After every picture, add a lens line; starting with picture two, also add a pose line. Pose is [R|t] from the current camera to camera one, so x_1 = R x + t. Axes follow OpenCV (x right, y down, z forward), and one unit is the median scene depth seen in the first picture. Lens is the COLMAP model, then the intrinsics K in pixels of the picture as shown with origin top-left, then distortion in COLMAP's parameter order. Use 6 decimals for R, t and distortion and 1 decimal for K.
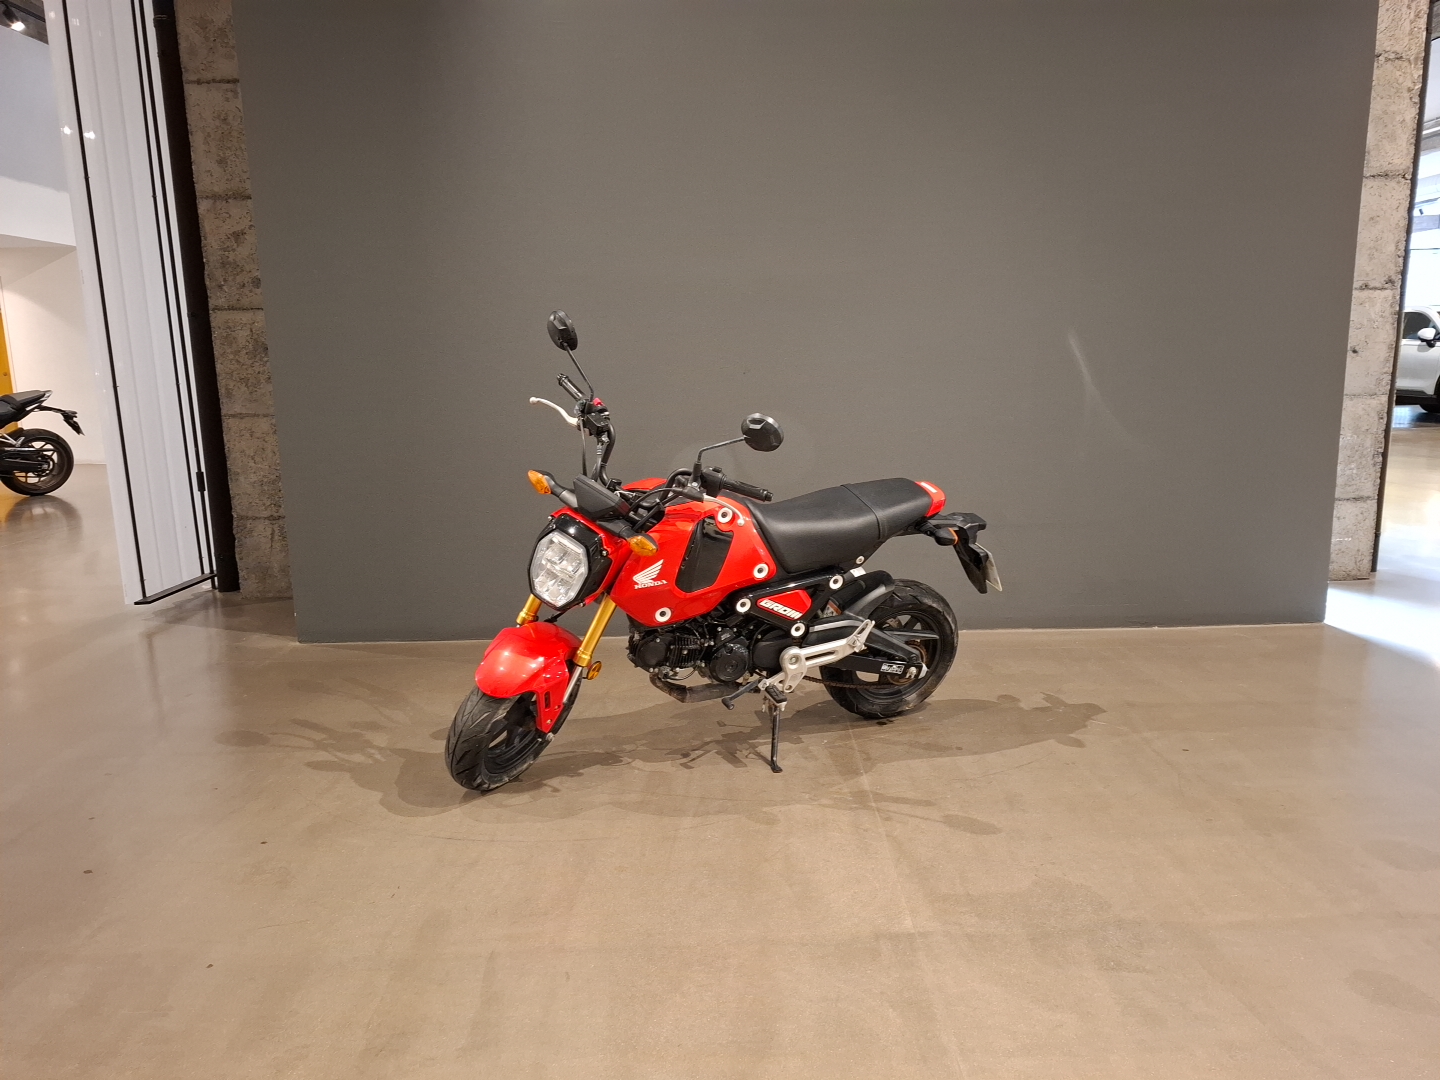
lens RADIAL K [[982.4, 0, 718.6], [0, 982.4, 532.8], [0, 0, 1]] dist [0.032111, -0.026644]
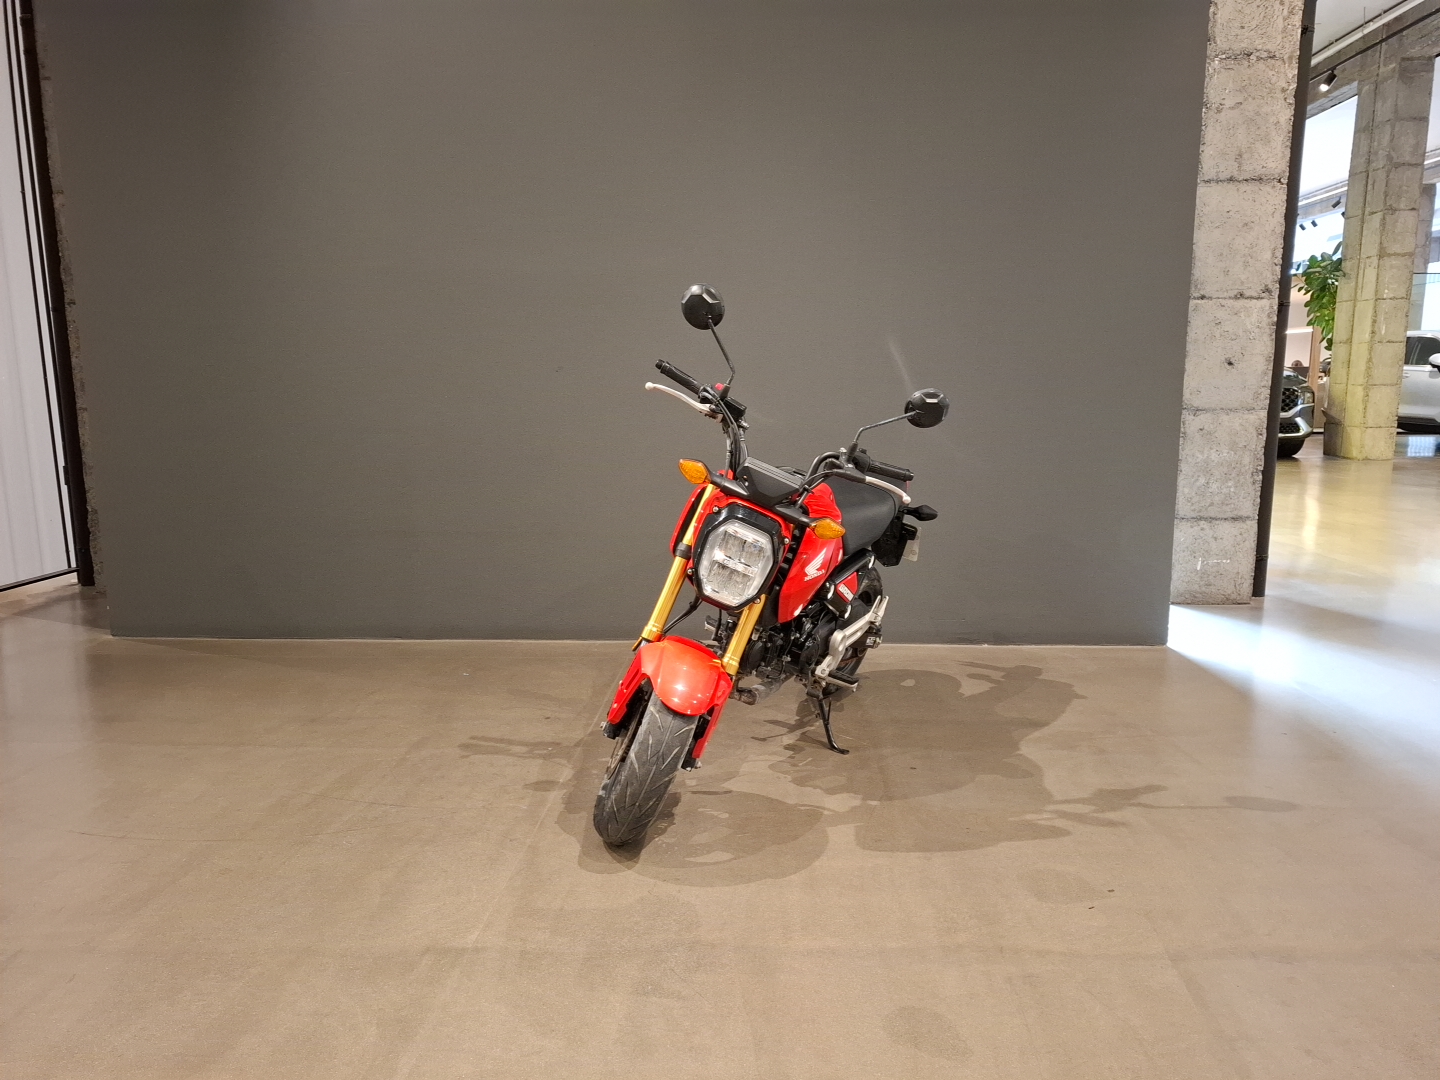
lens RADIAL K [[982.4, 0, 716.3], [0, 982.4, 532.9], [0, 0, 1]] dist [0.032111, -0.026644]
pose [[0.998633, 0.023650, -0.046623, 0.201694], [-0.024584, 0.999506, -0.019559, 0.011098], [0.046138, 0.020678, 0.998721, 0.030007]]
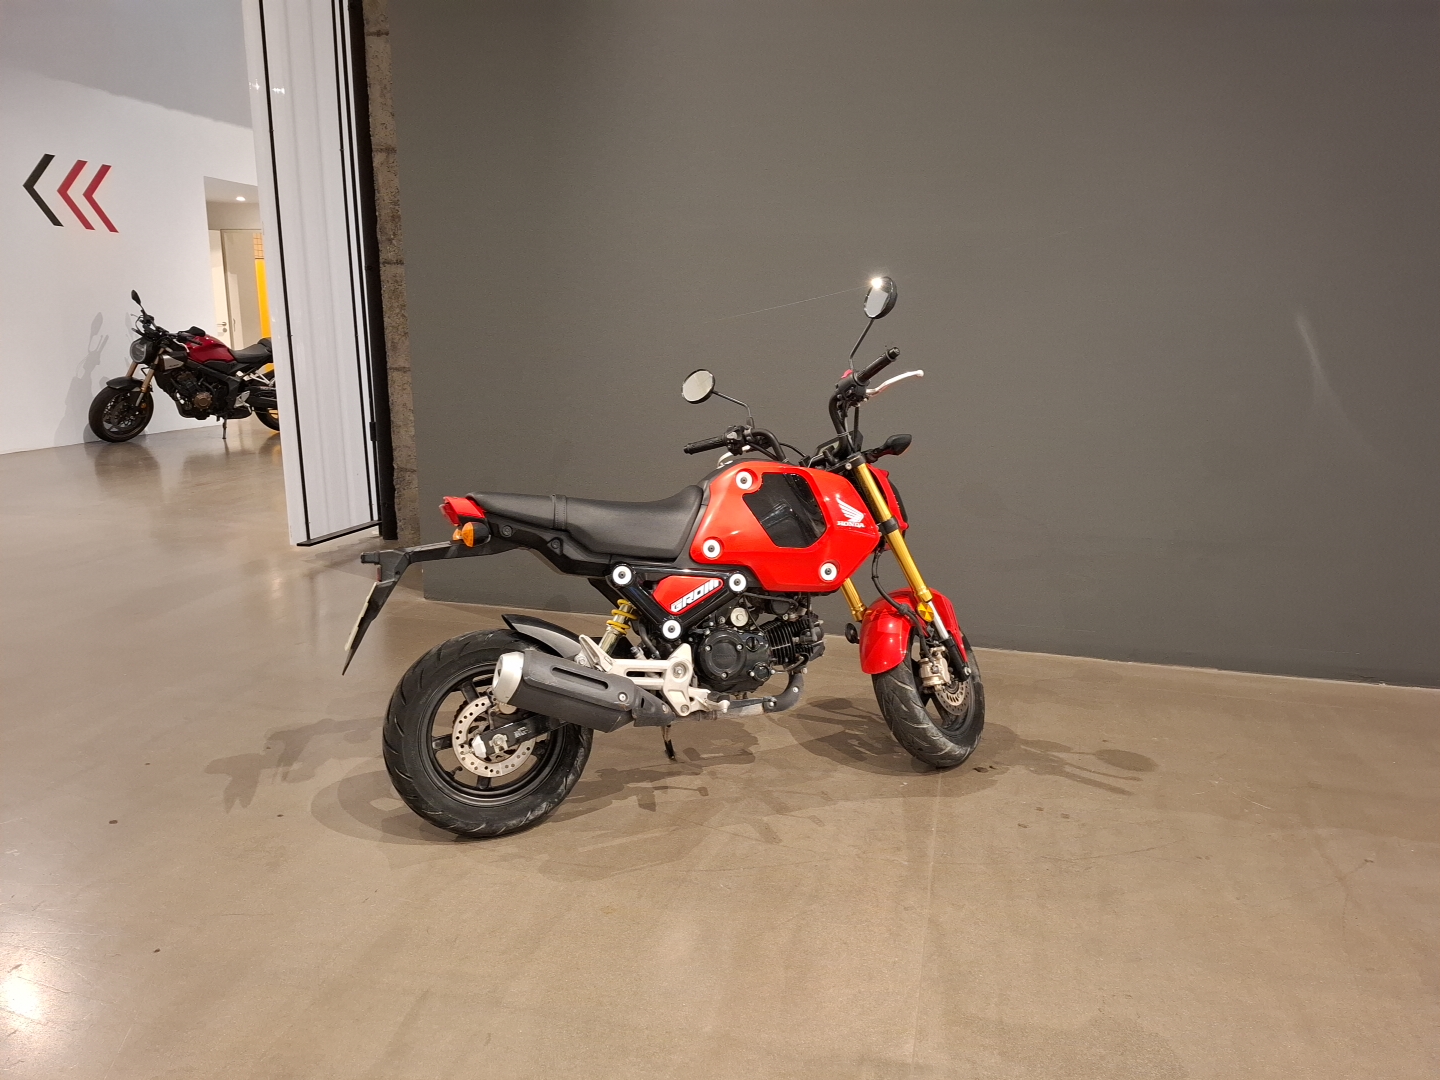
lens RADIAL K [[982.4, 0, 728.7], [0, 982.4, 538.9], [0, 0, 1]] dist [0.032111, -0.026644]
pose [[0.970824, 0.084150, -0.224543, 0.086452], [-0.074900, 0.995966, 0.049418, -0.020547], [0.227796, -0.031158, 0.973210, 0.086037]]
